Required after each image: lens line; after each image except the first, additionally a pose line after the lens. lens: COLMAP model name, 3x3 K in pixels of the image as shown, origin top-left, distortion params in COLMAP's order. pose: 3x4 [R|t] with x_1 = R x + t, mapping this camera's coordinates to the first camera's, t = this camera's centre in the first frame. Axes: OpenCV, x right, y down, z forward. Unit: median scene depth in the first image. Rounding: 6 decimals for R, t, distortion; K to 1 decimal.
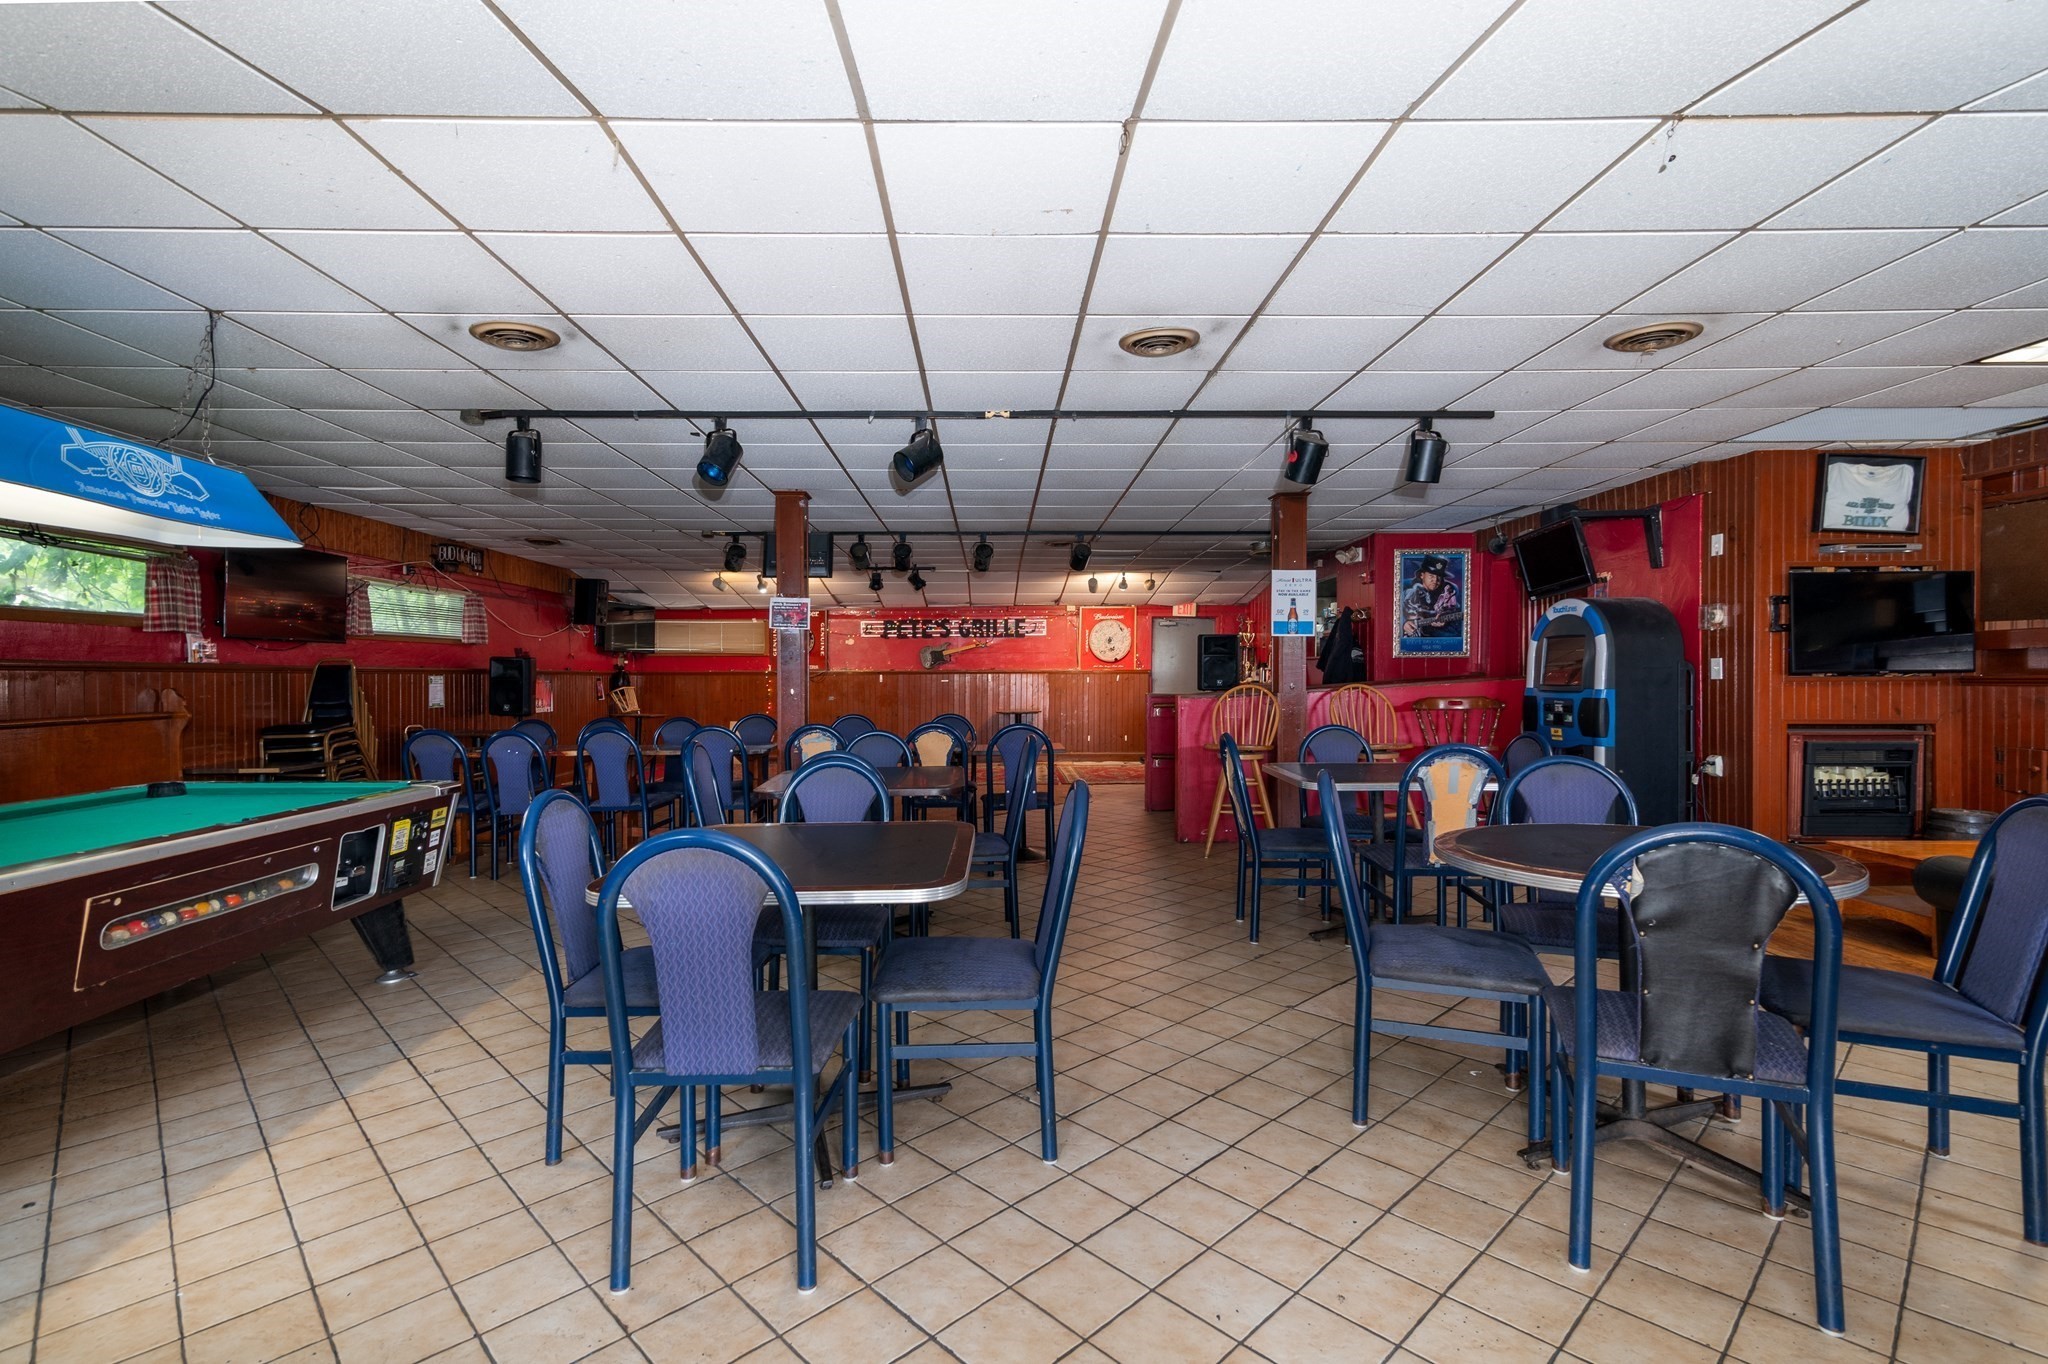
lens RADIAL K [[913.6, 0, 1019.0], [0, 913.6, 686.1], [0, 0, 1]] dist [0.016459, -0.001773]
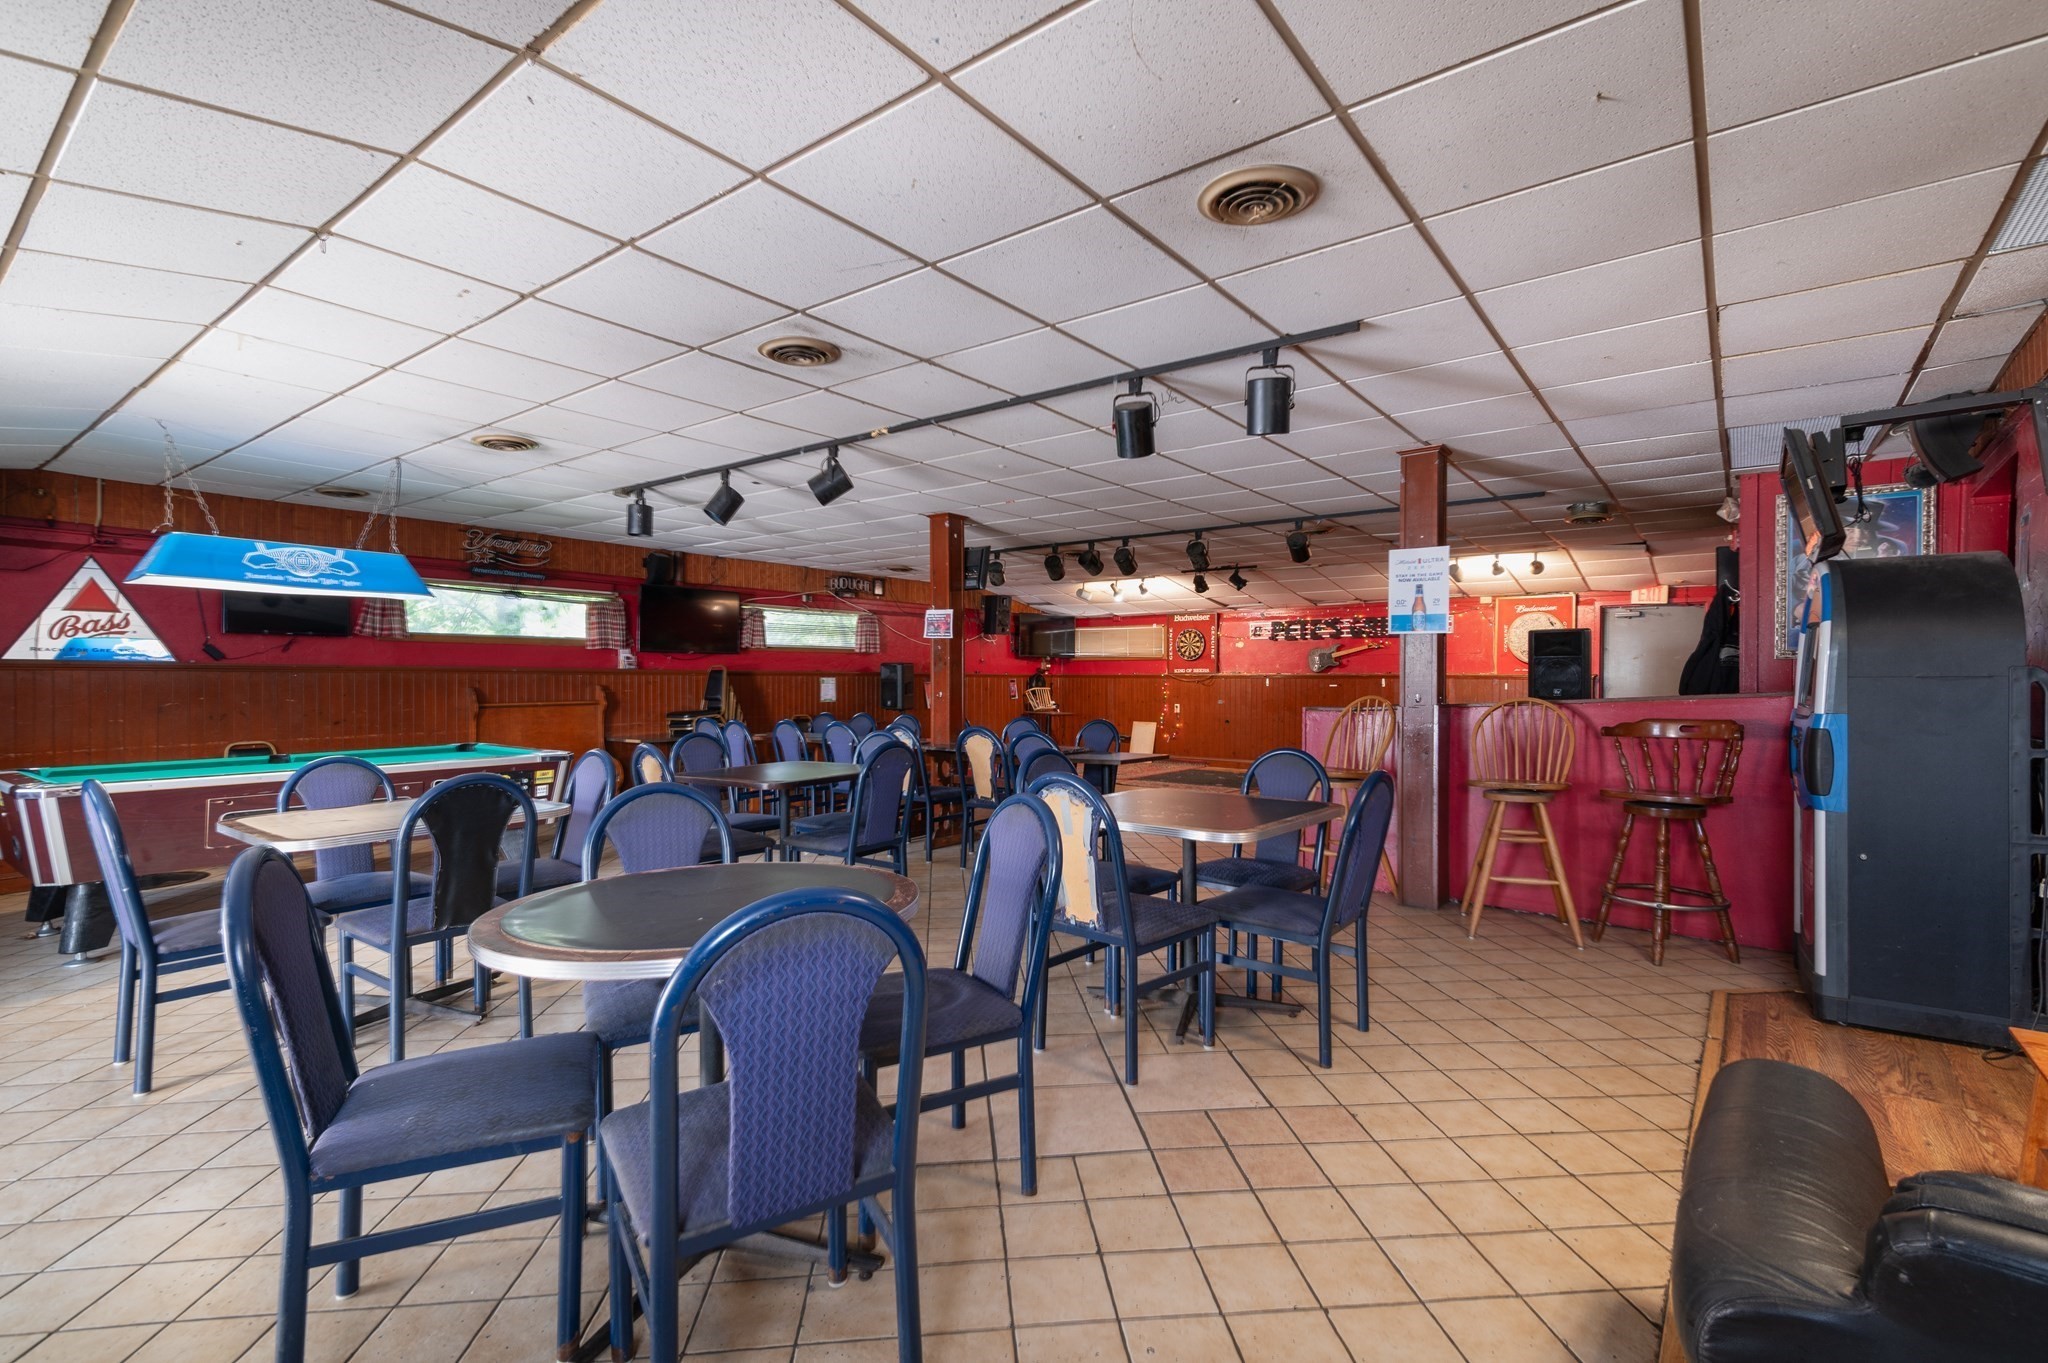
lens RADIAL K [[913.6, 0, 1026.6], [0, 913.6, 679.7], [0, 0, 1]] dist [0.016459, -0.001773]
pose [[0.795052, 0.007696, -0.606493, 0.586577], [-0.012993, 0.999906, -0.004344, -0.009205], [0.606402, 0.011334, 0.795077, 0.214094]]
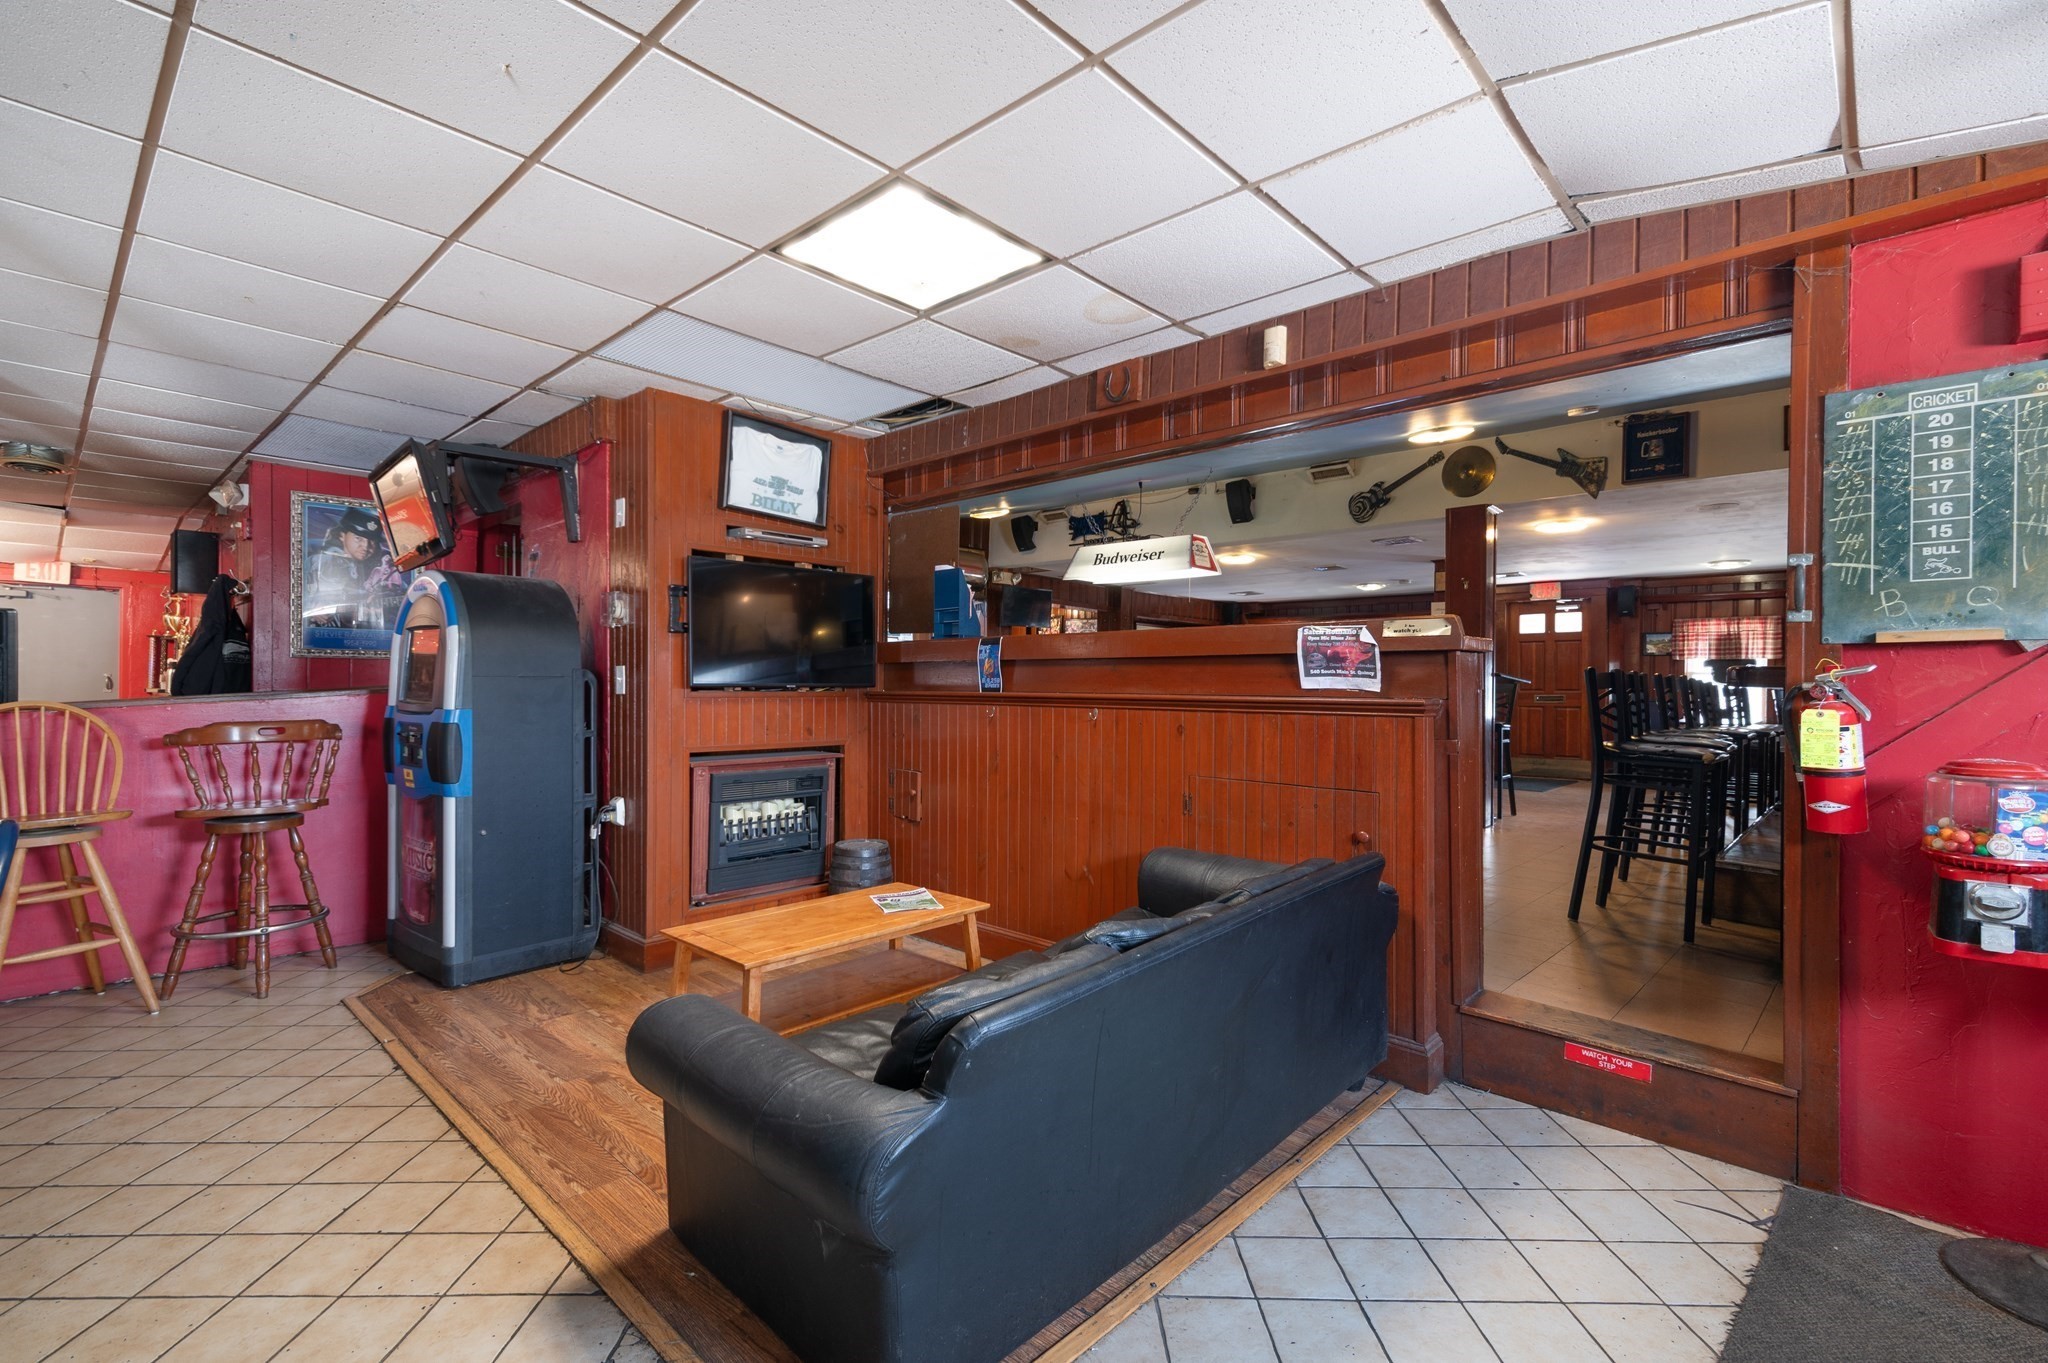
lens RADIAL K [[913.6, 0, 1023.6], [0, 913.6, 681.9], [0, 0, 1]] dist [0.016459, -0.001773]
pose [[0.678259, 0.010191, 0.734752, 0.428855], [-0.001412, 0.999920, -0.012566, -0.008392], [-0.734821, 0.007485, 0.678219, 0.258889]]
